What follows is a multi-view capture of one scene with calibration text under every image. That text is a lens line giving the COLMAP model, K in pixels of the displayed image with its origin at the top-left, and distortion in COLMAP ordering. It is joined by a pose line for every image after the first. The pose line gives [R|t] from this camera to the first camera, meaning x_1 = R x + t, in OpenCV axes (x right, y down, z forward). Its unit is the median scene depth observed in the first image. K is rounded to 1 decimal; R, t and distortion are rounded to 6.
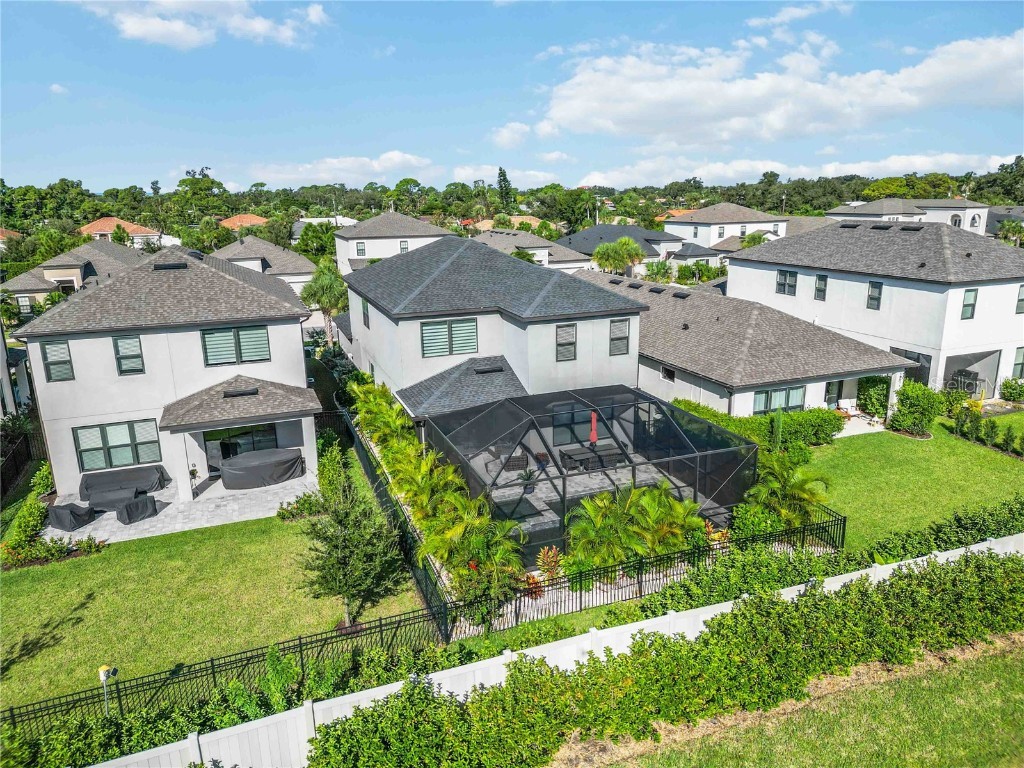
lens RADIAL K [[718.1, 0, 512.0], [0, 718.1, 384.0], [0, 0, 1]] dist [0.056784, -0.051288]
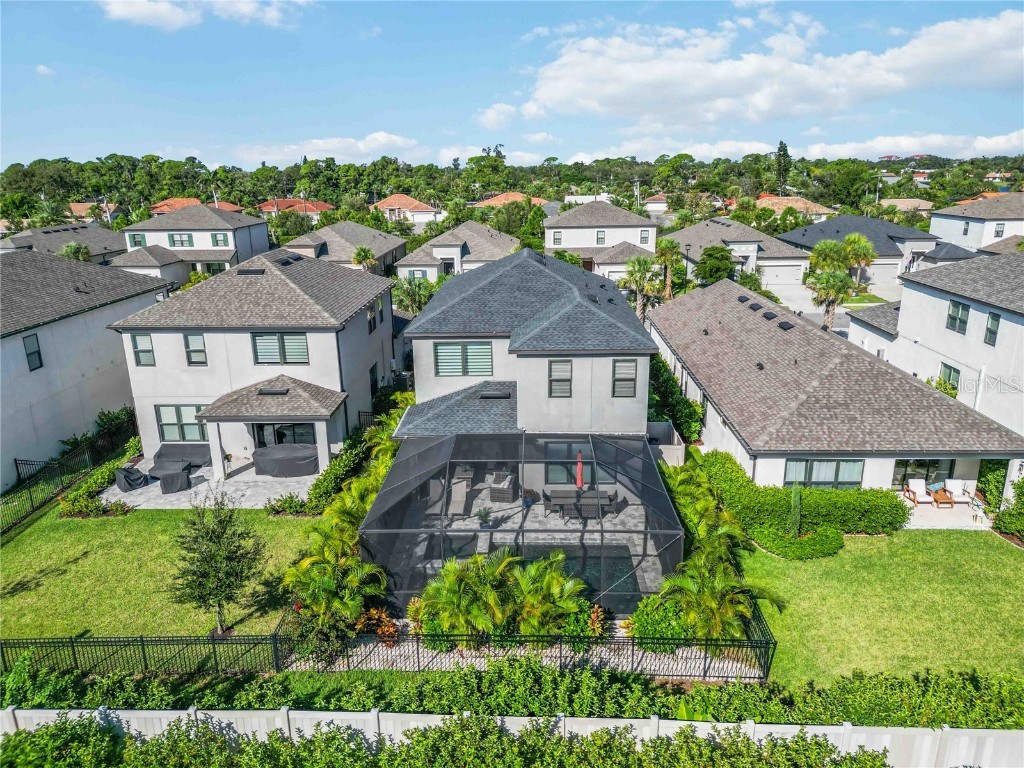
lens RADIAL K [[718.1, 0, 512.0], [0, 718.1, 384.0], [0, 0, 1]] dist [0.056784, -0.051288]
pose [[0.921703, 0.115582, -0.370276, 0.352581], [-0.101584, 0.993184, 0.057157, -0.094666], [0.374359, -0.015068, 0.927161, 0.095581]]
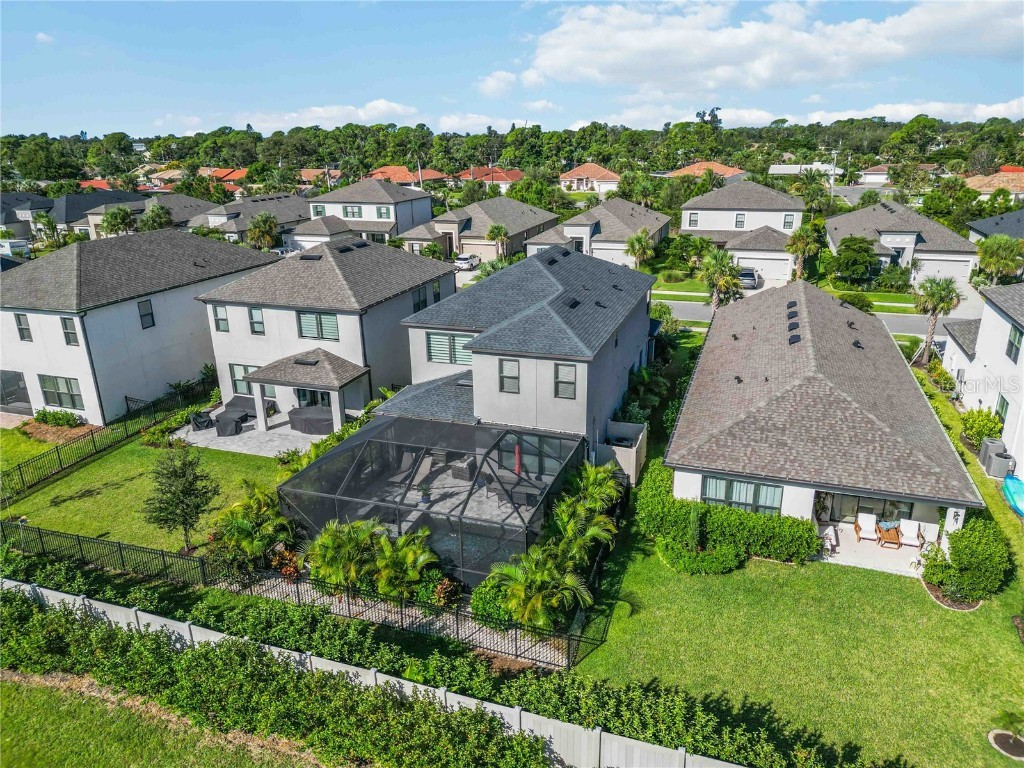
lens RADIAL K [[718.1, 0, 512.0], [0, 718.1, 384.0], [0, 0, 1]] dist [0.056784, -0.051288]
pose [[0.764901, 0.217268, -0.606400, 0.679705], [-0.163781, 0.976059, 0.143123, -0.187362], [0.622978, -0.010158, 0.782173, 0.184829]]
